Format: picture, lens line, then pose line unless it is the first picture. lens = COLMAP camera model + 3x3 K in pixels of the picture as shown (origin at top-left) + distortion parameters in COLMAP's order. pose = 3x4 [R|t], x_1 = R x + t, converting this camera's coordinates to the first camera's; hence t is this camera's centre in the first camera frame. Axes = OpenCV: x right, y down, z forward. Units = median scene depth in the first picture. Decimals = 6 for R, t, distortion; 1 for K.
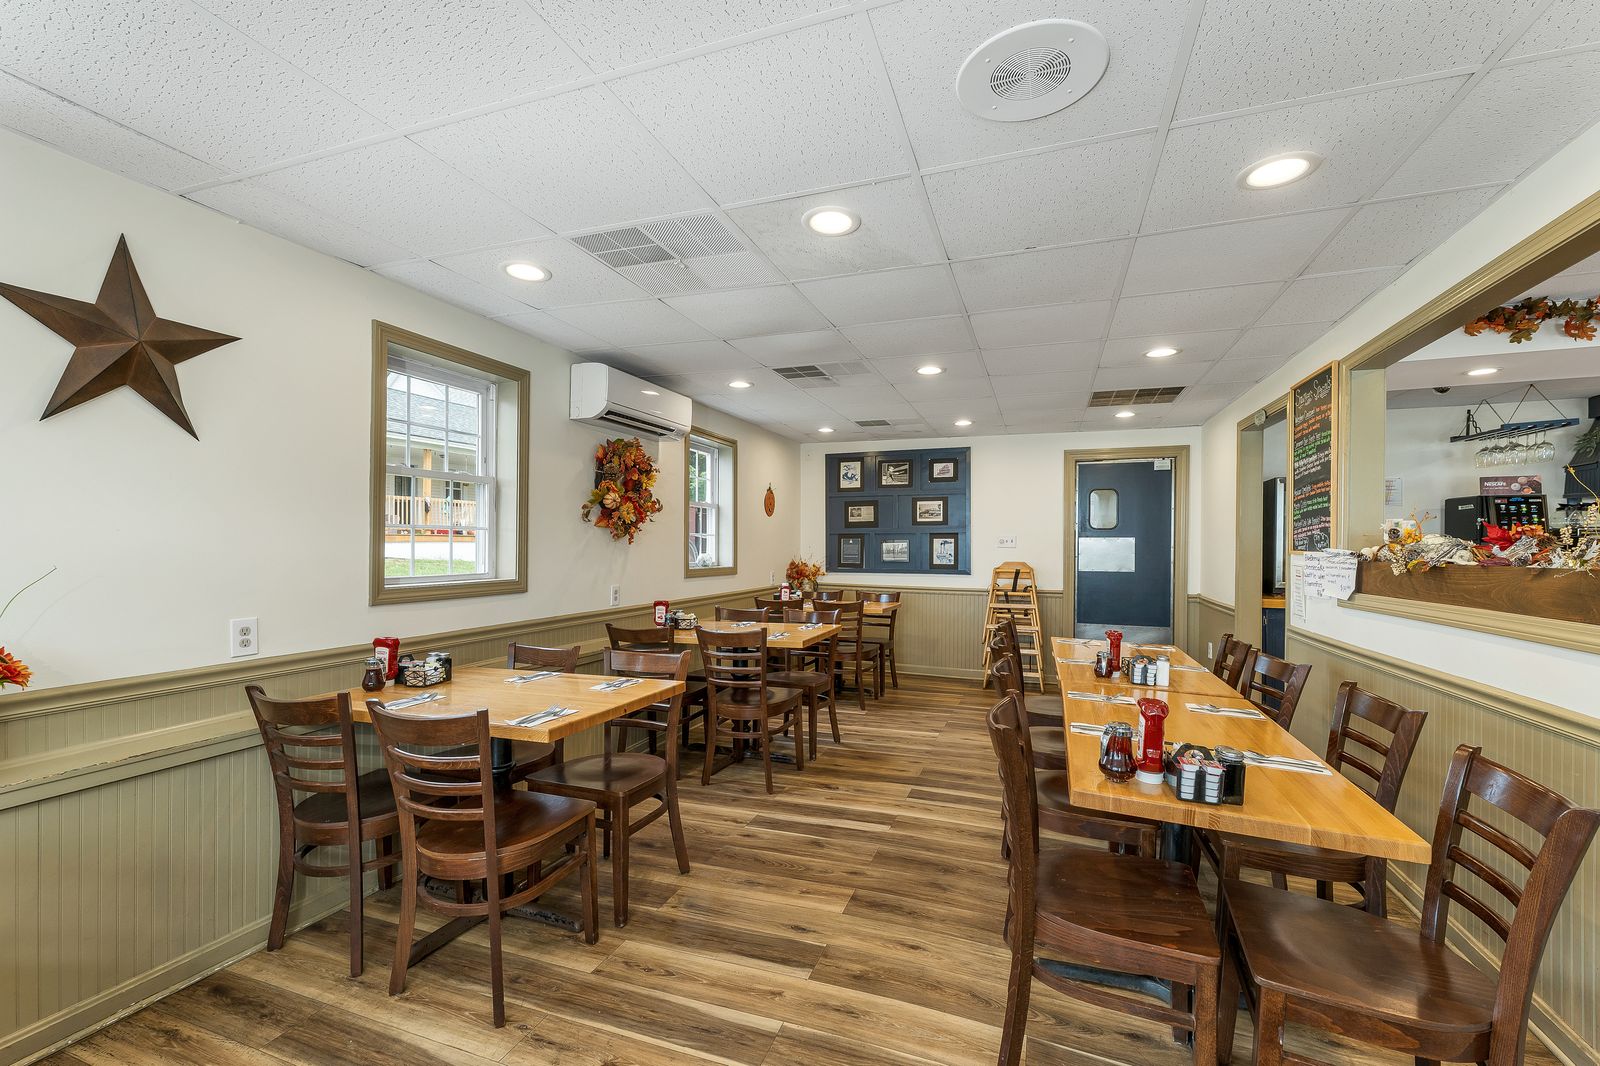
lens RADIAL K [[678.0, 0, 798.4], [0, 678.0, 543.5], [0, 0, 1]] dist [0.001678, 0.000299]
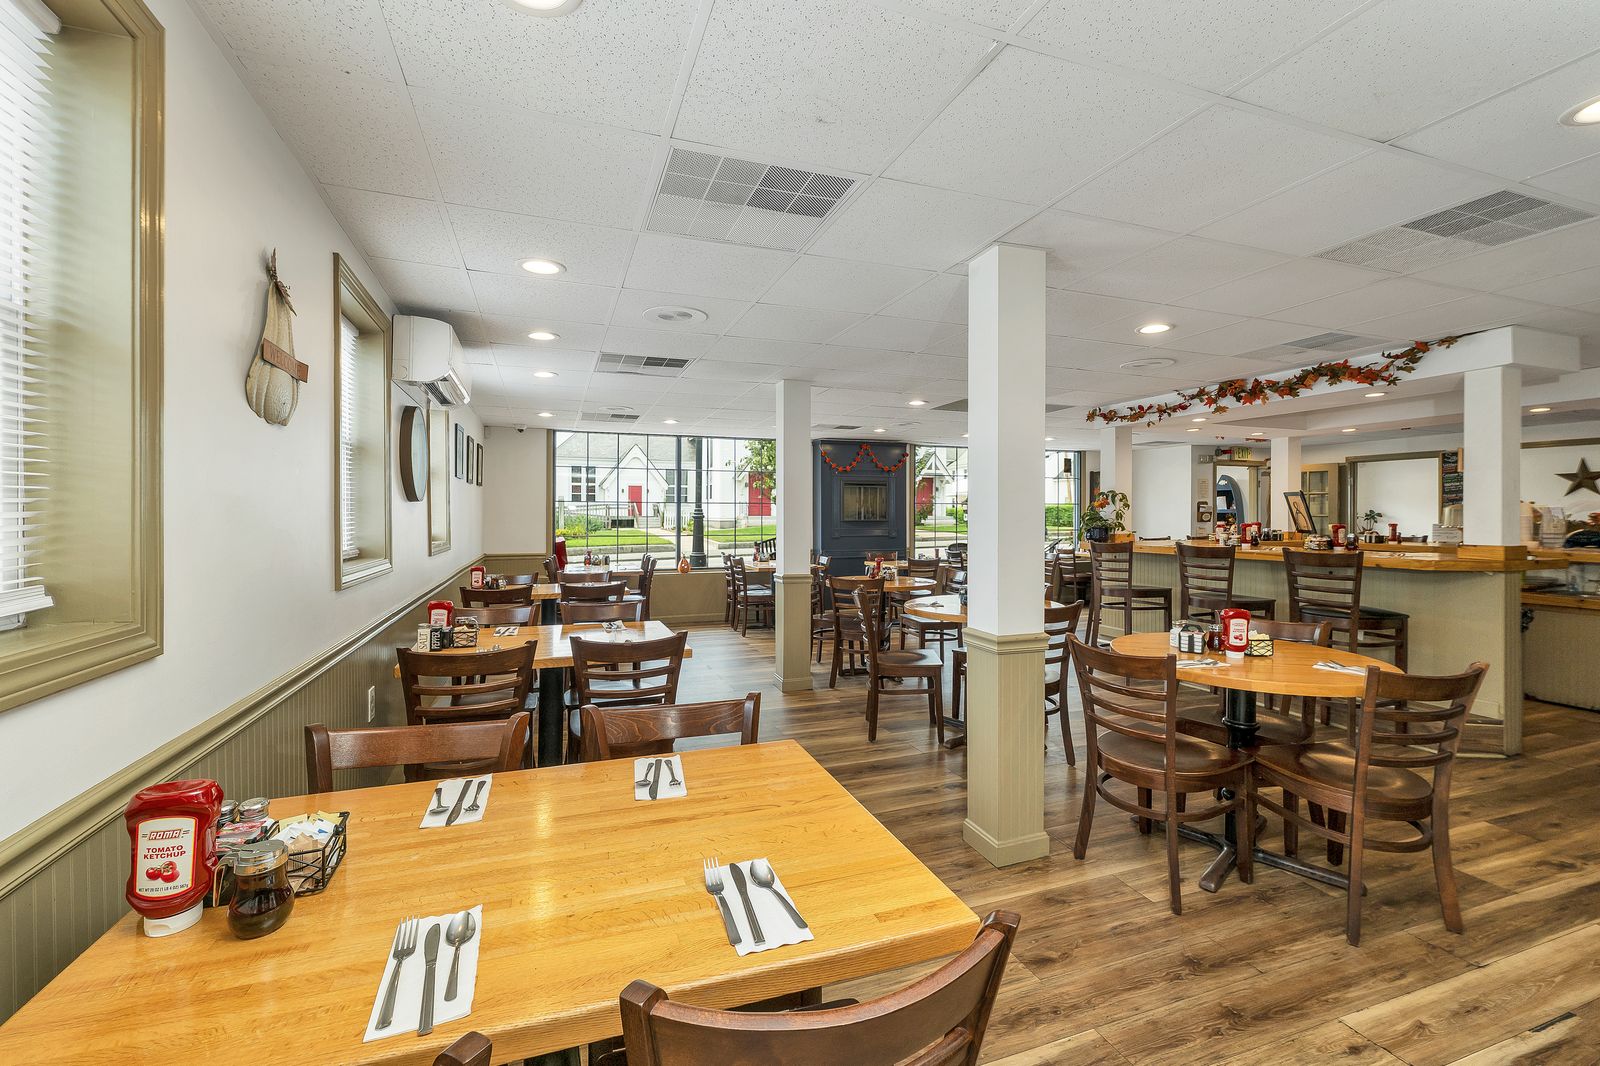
lens RADIAL K [[644.2, 0, 775.6], [0, 644.2, 517.9], [0, 0, 1]] dist [-0.000737, -0.000100]
pose [[-0.762452, -0.002526, -0.647039, 2.183683], [-0.001656, 0.999997, -0.001953, 0.006477], [0.647042, -0.000417, -0.762454, 0.255920]]
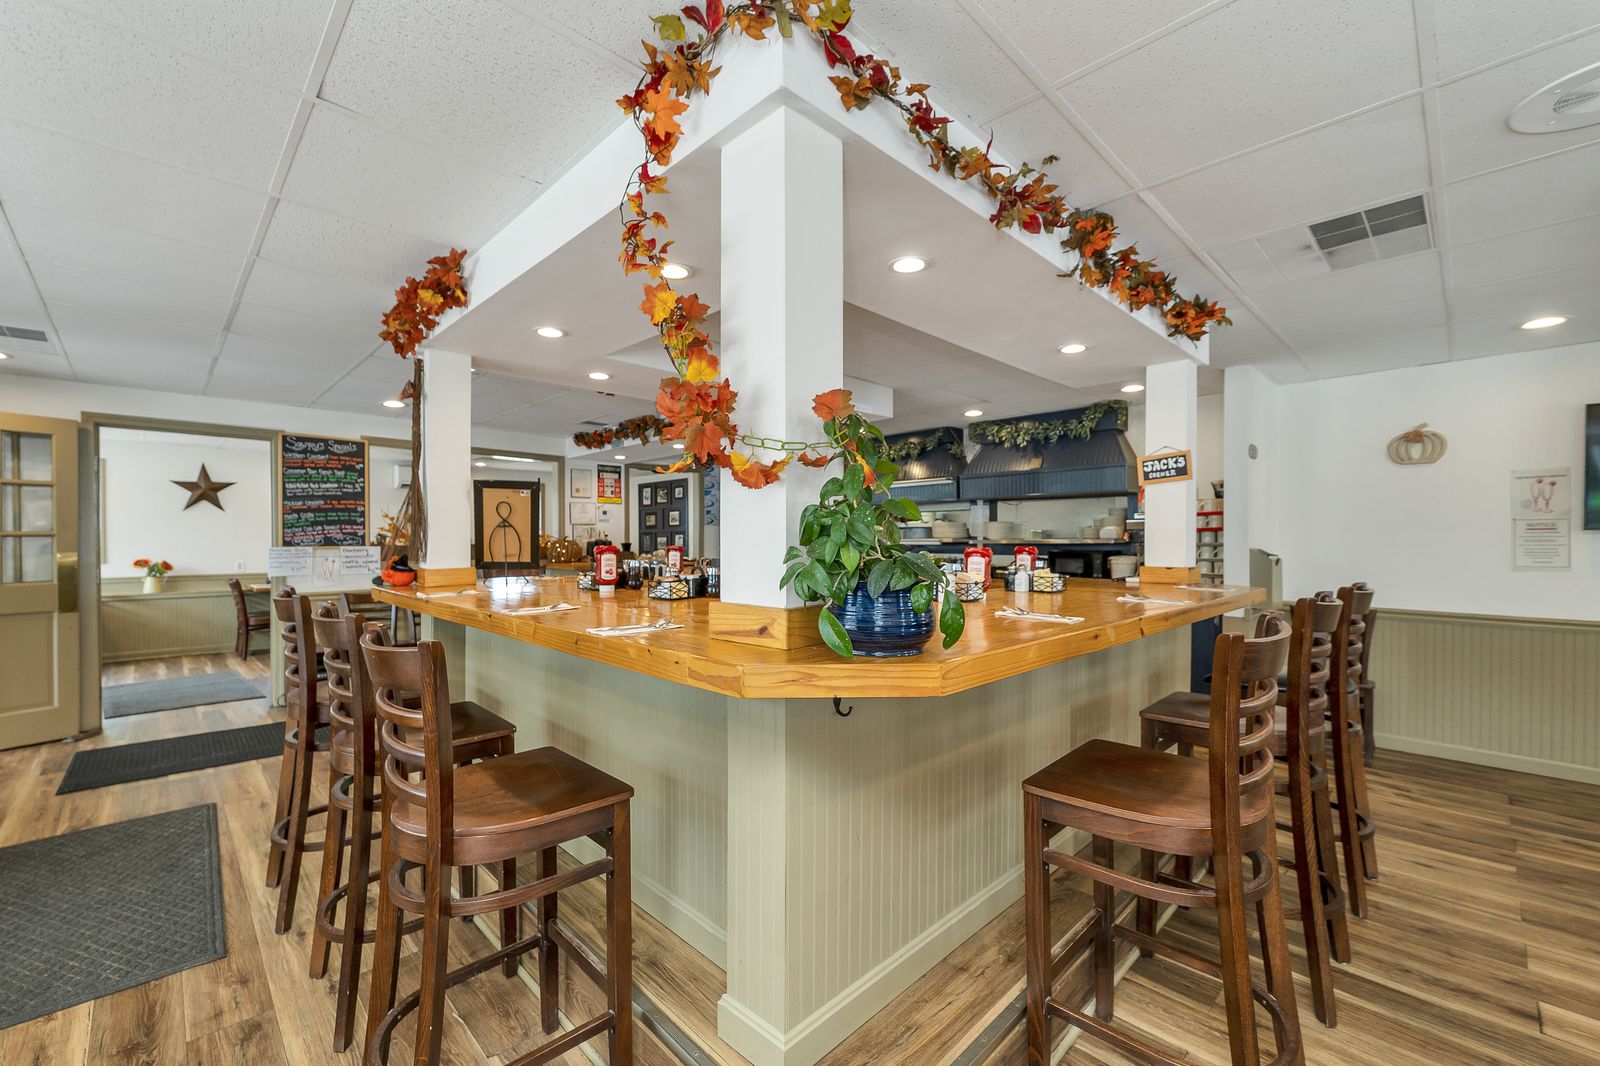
lens RADIAL K [[668.2, 0, 789.2], [0, 668.2, 539.0], [0, 0, 1]] dist [0.000522, -0.000085]
pose [[0.904011, -0.005376, -0.427475, 1.262527], [0.005138, 0.999985, -0.001710, 0.006925], [0.427478, -0.000651, 0.904026, -0.359117]]
